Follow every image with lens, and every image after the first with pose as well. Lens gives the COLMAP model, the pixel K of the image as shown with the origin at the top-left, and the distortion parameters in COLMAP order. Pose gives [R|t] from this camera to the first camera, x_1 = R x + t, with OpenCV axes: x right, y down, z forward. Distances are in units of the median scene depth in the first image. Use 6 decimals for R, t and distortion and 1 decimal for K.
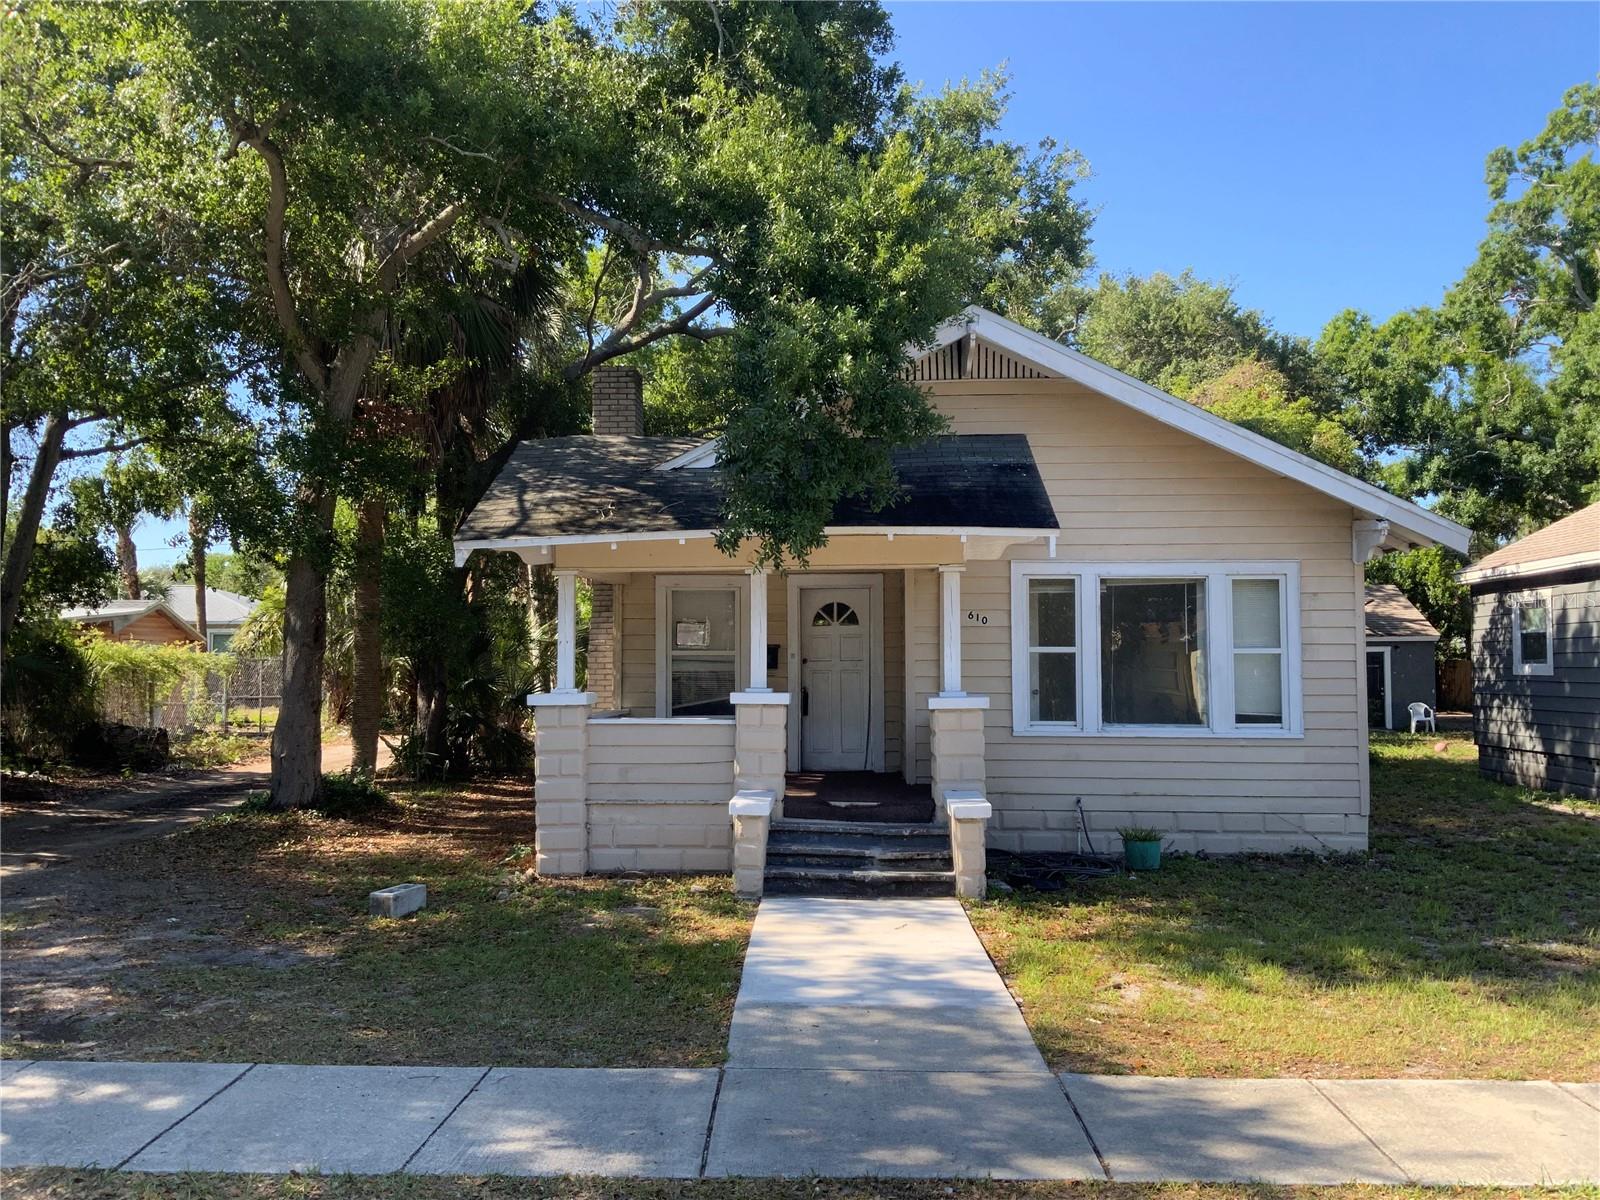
lens RADIAL K [[1348.3, 0, 803.4], [0, 1348.3, 602.4], [0, 0, 1]] dist [0.031980, -0.032923]
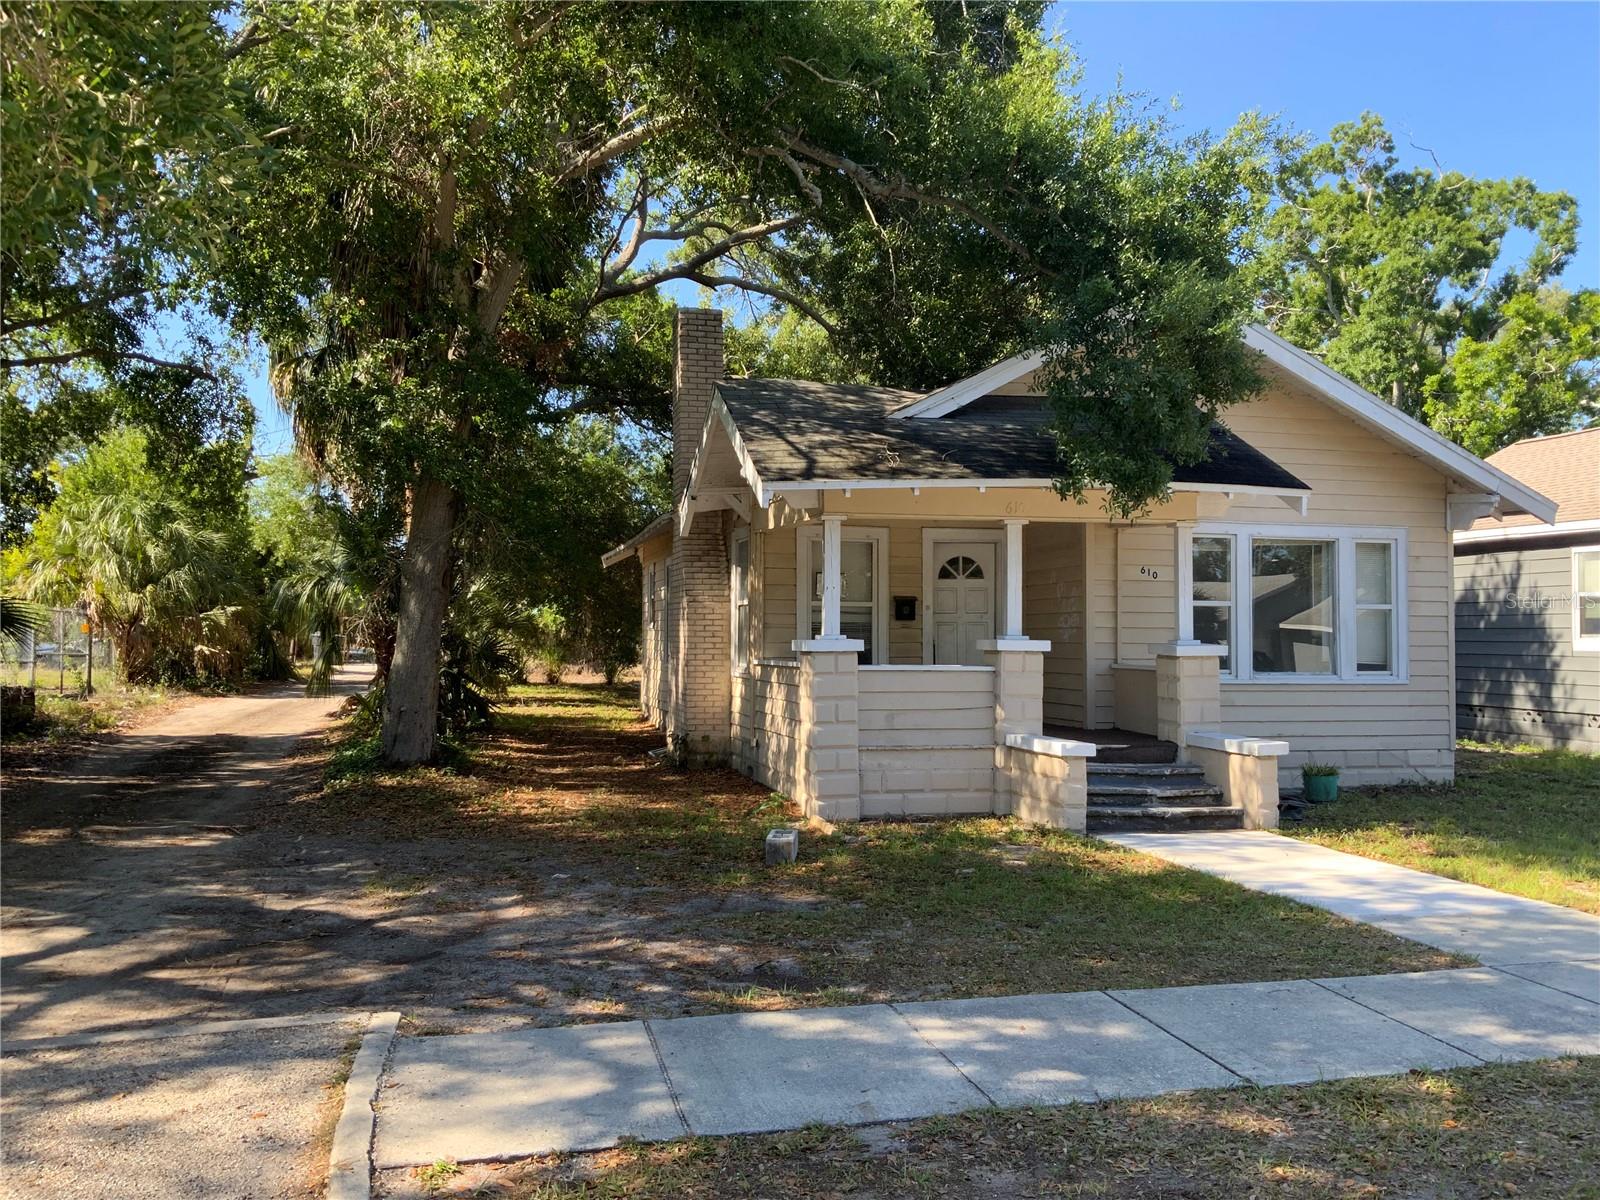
lens RADIAL K [[1348.3, 0, 802.3], [0, 1348.3, 592.7], [0, 0, 1]] dist [0.031980, -0.032923]
pose [[0.959561, 0.014829, 0.281109, -0.439383], [-0.019538, 0.999712, 0.013958, 0.018049], [-0.280821, -0.018886, 0.959574, 0.054976]]
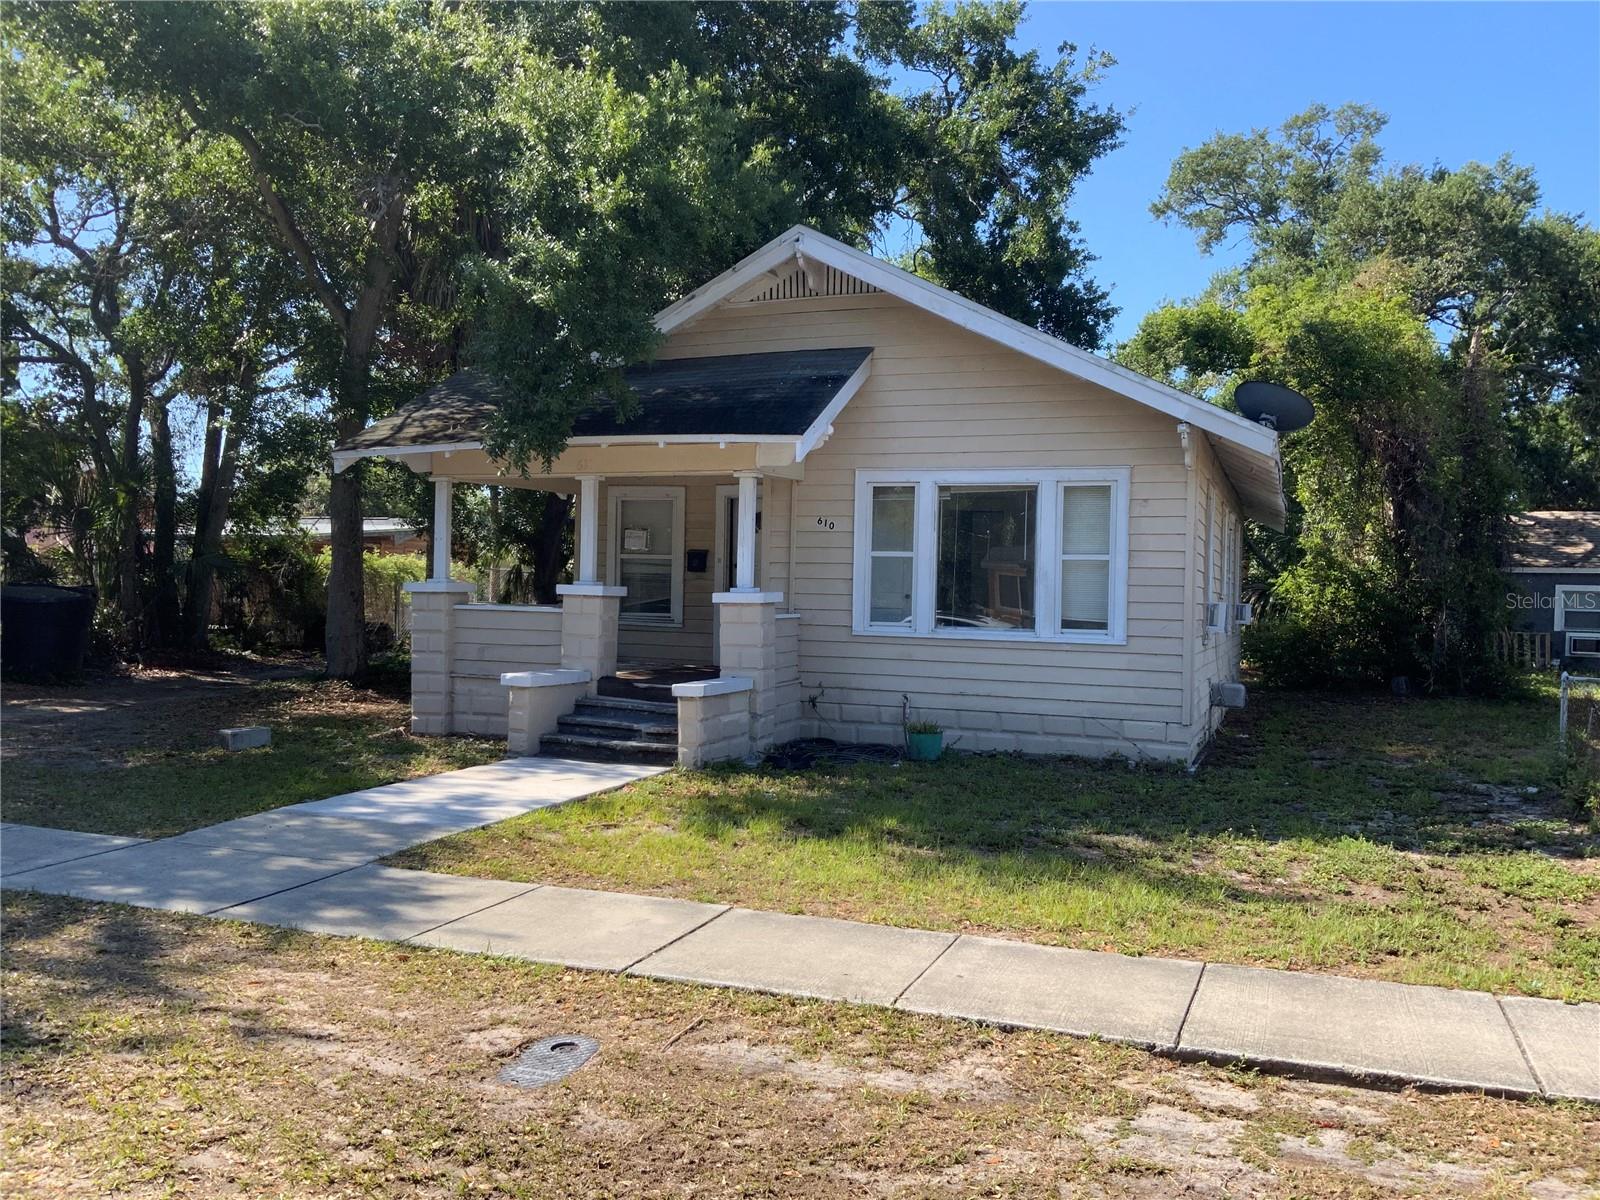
lens RADIAL K [[1348.3, 0, 806.1], [0, 1348.3, 603.0], [0, 0, 1]] dist [0.031980, -0.032923]
pose [[0.952056, 0.025032, -0.304898, 0.448446], [-0.009202, 0.998539, 0.053244, 0.018361], [0.305785, -0.047886, 0.950896, -0.018814]]
